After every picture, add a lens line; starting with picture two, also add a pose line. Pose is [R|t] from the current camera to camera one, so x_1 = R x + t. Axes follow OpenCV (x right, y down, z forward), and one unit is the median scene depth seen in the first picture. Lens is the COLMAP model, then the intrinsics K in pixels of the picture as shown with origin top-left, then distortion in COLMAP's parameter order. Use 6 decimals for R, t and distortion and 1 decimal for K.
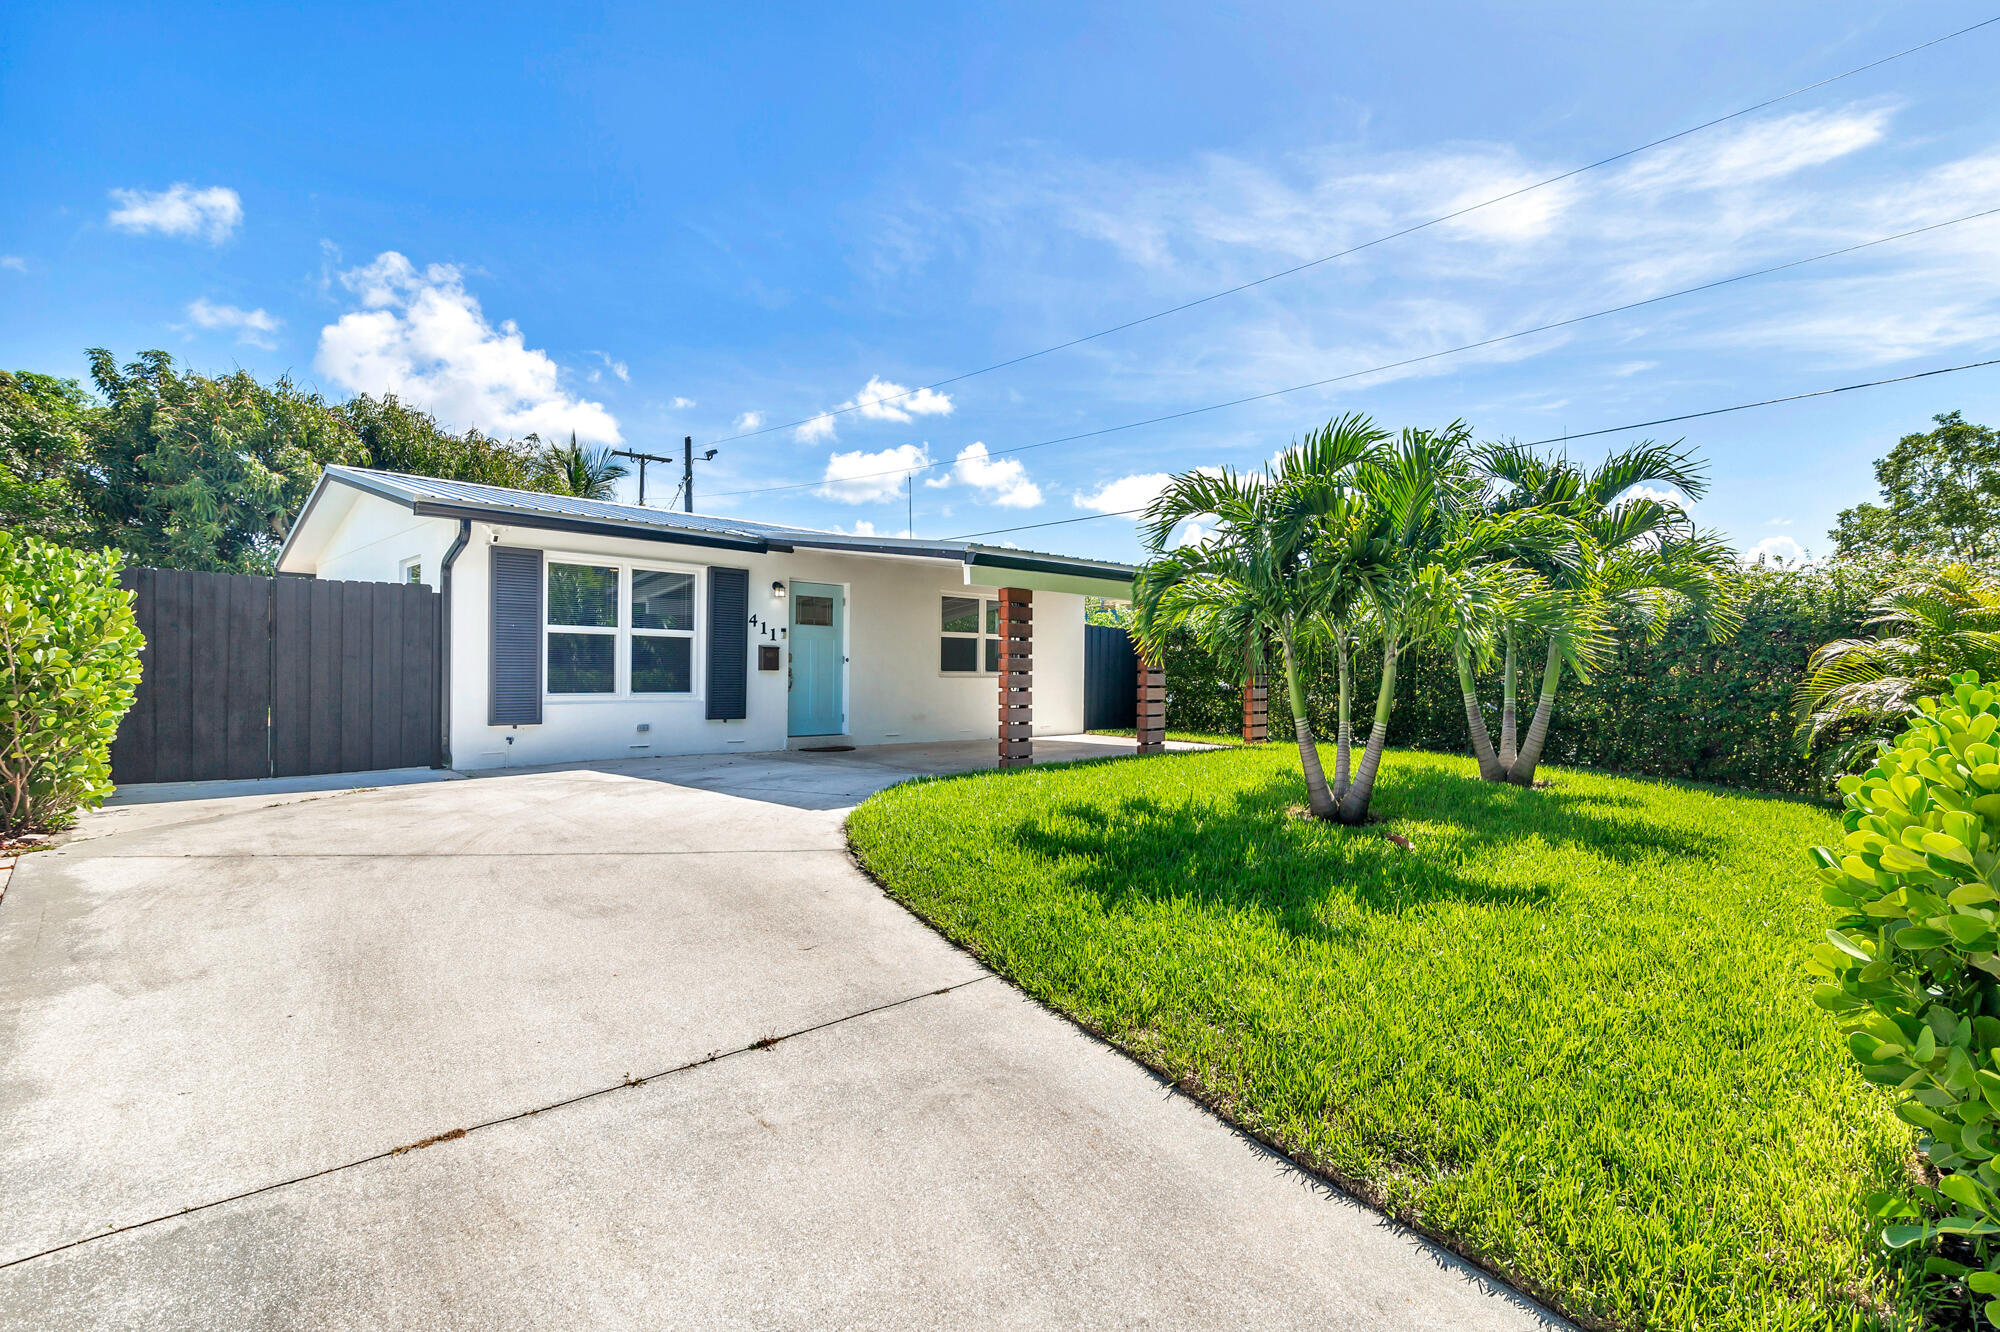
lens RADIAL K [[920.0, 0, 1035.7], [0, 920.0, 670.2], [0, 0, 1]] dist [-0.002173, 0.001323]
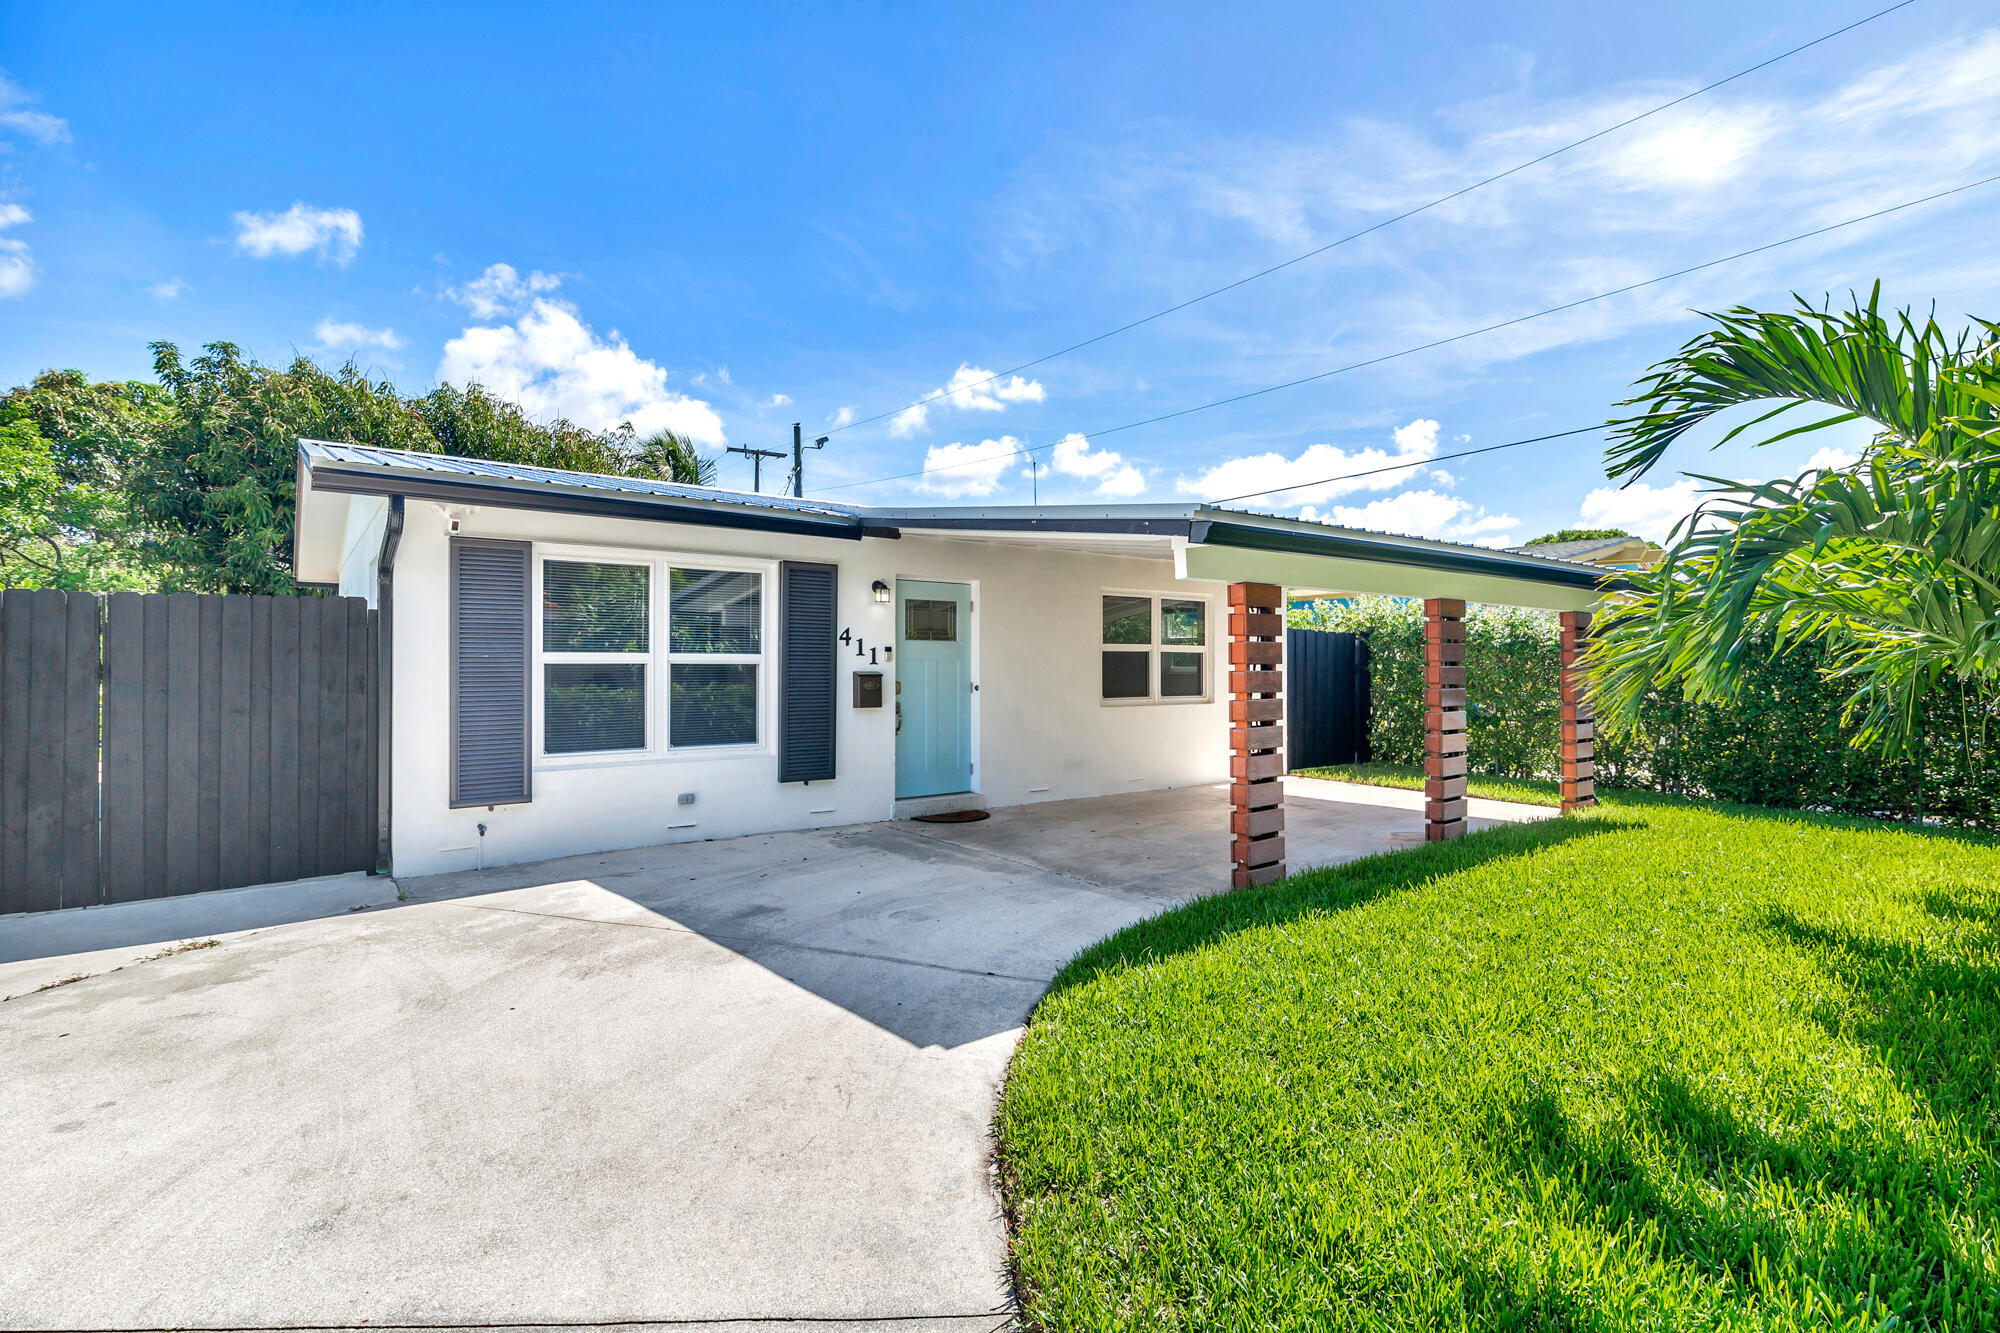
lens RADIAL K [[1001.0, 0, 1033.8], [0, 1001.0, 661.5], [0, 0, 1]] dist [-0.001349, 0.000149]
pose [[0.990503, -0.011579, -0.137005, -0.063474], [0.010277, 0.999895, -0.010204, -0.027112], [0.137108, 0.008699, 0.990518, 0.276575]]
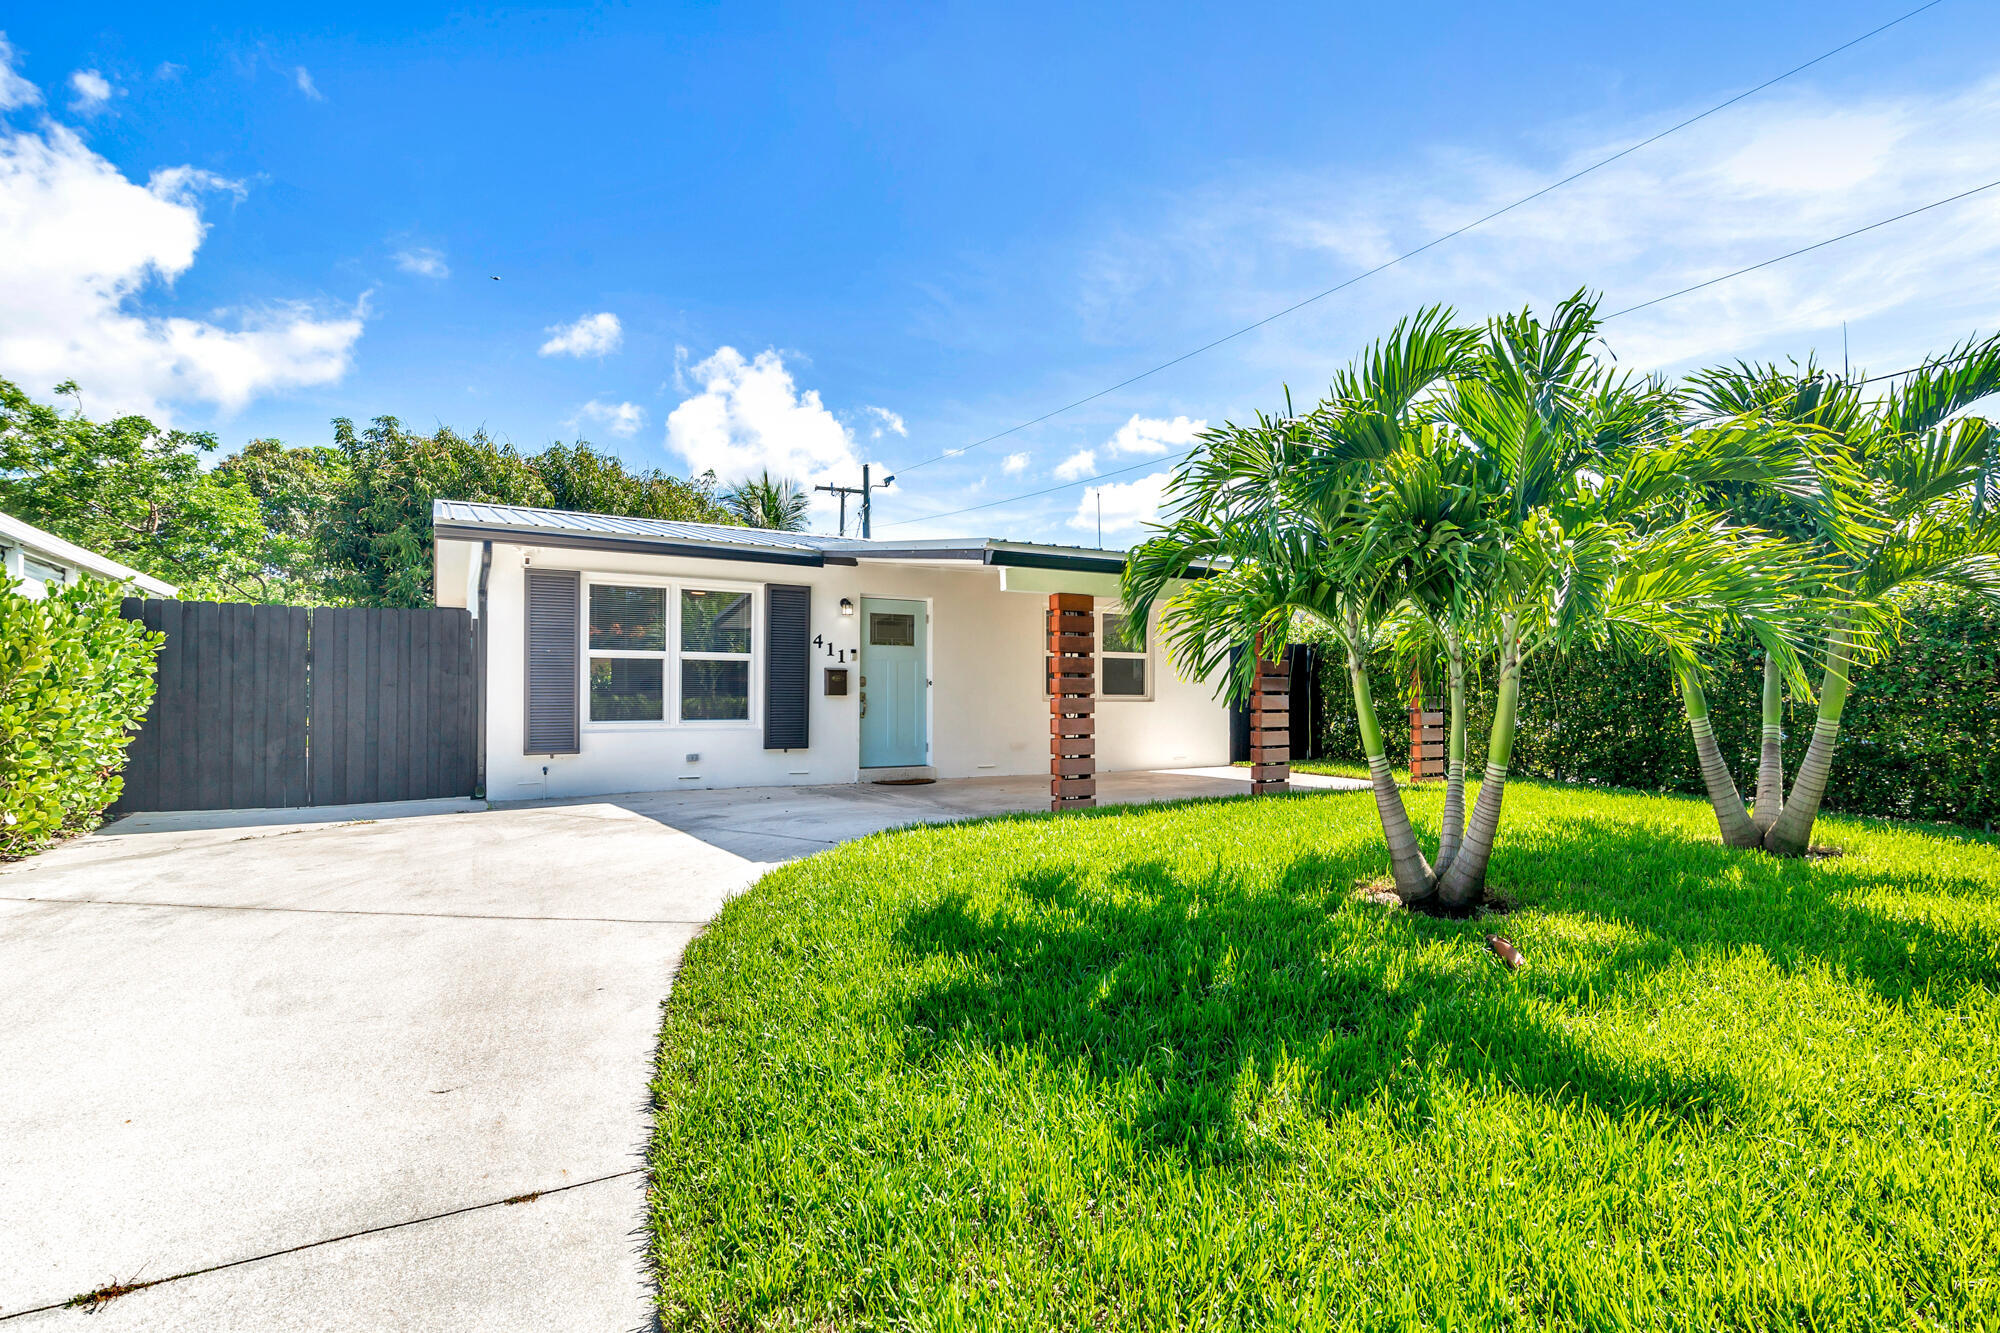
lens RADIAL K [[959.8, 0, 991.5], [0, 959.8, 676.0], [0, 0, 1]] dist [-0.000104, 0.000151]
pose [[0.967436, -0.014018, -0.252727, 0.106454], [0.009165, 0.999750, -0.020370, 0.001884], [0.252950, 0.017391, 0.967323, 0.122116]]
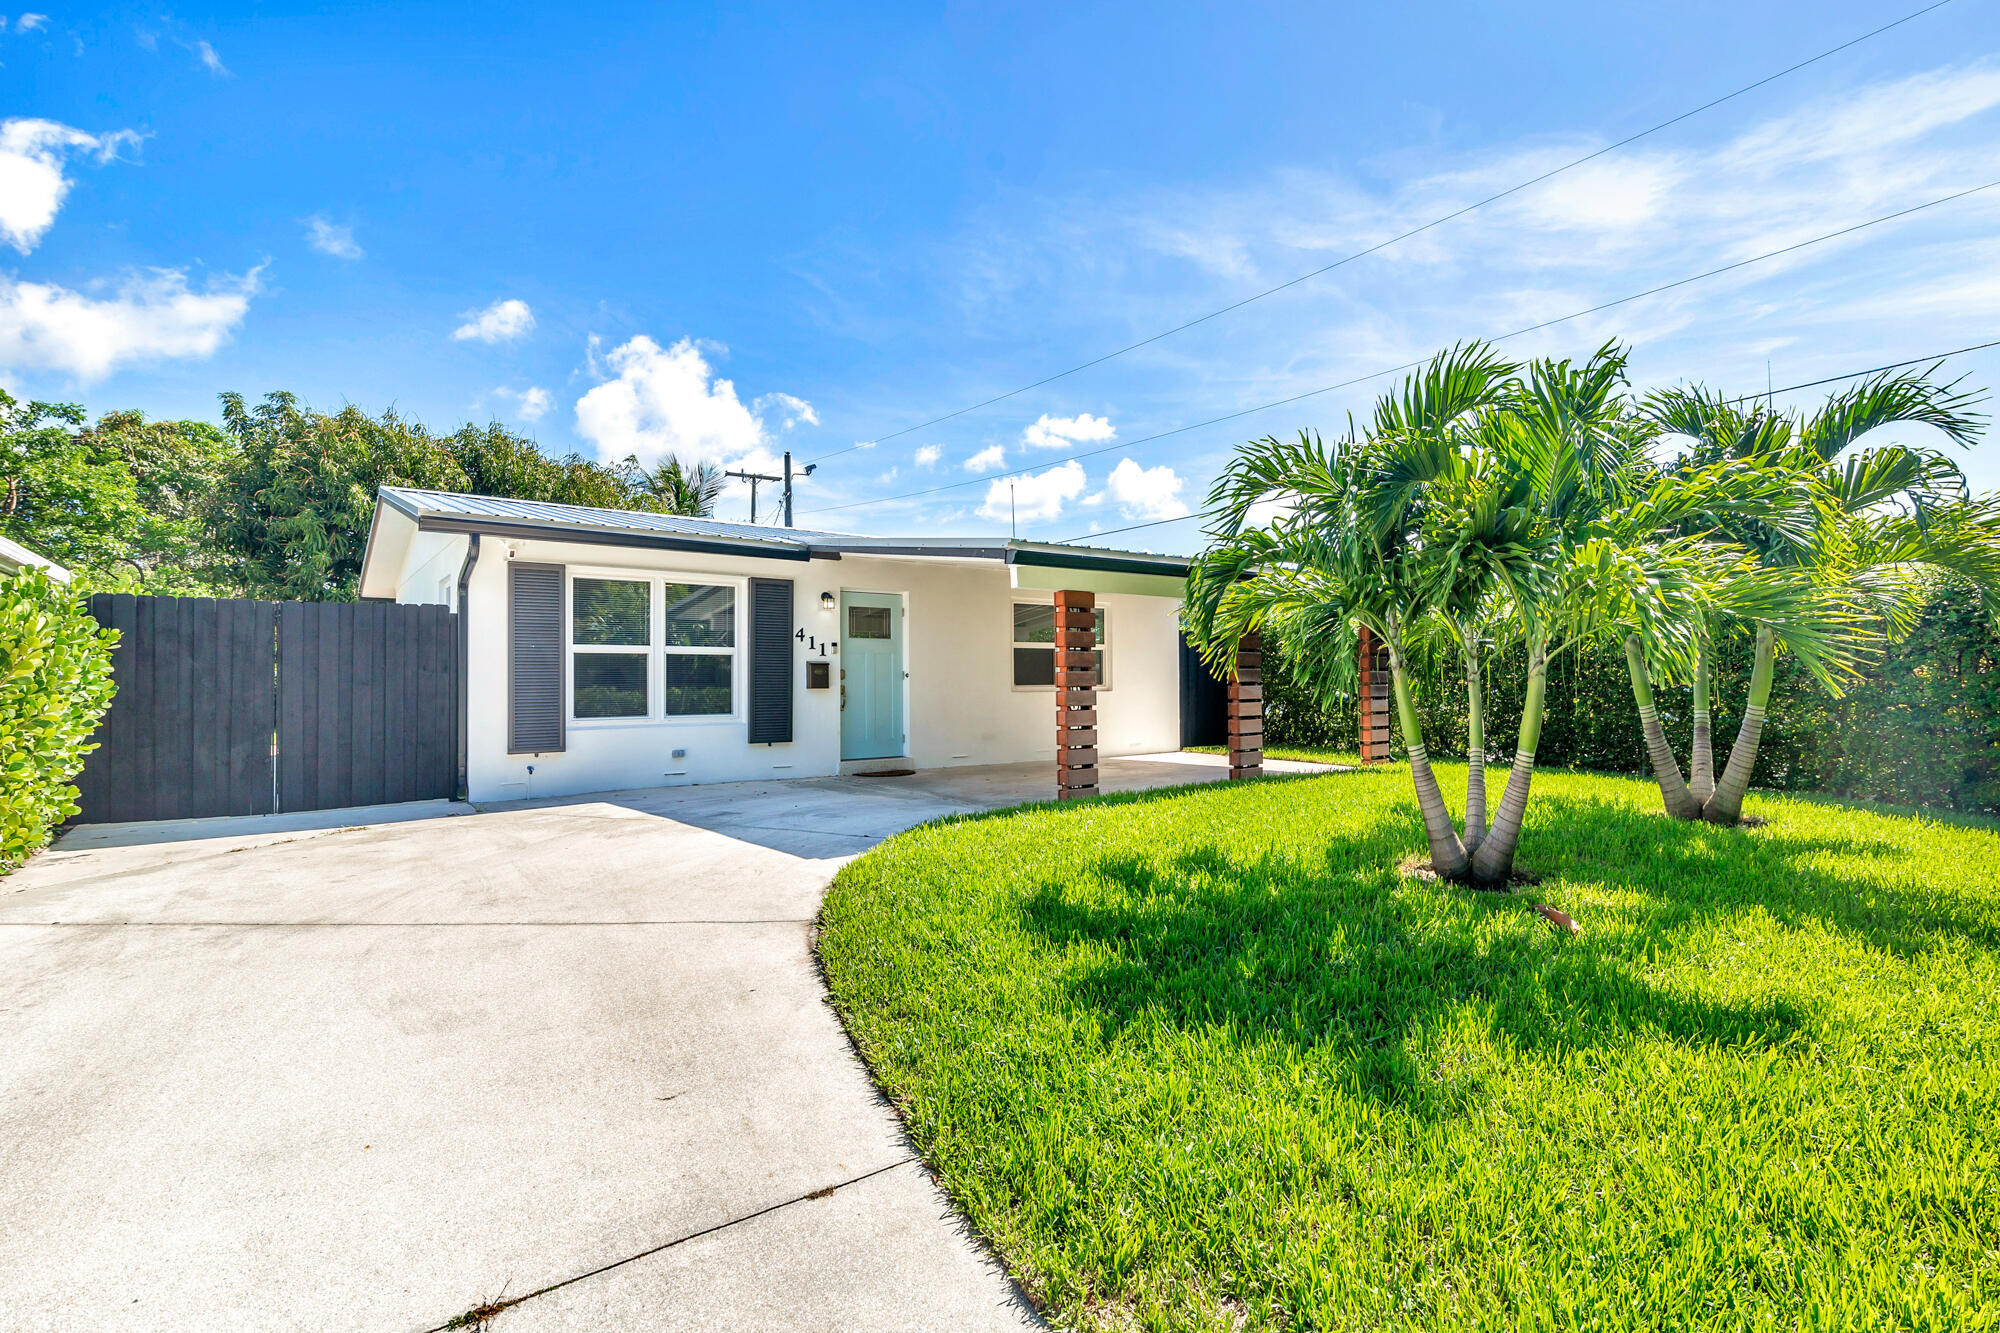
lens RADIAL K [[947.7, 0, 1018.3], [0, 947.7, 664.2], [0, 0, 1]] dist [0.003608, -0.000282]
pose [[0.990579, -0.019559, -0.135537, 0.038248], [0.017252, 0.999686, -0.018170, -0.003852], [0.135850, 0.015661, 0.990606, 0.095548]]
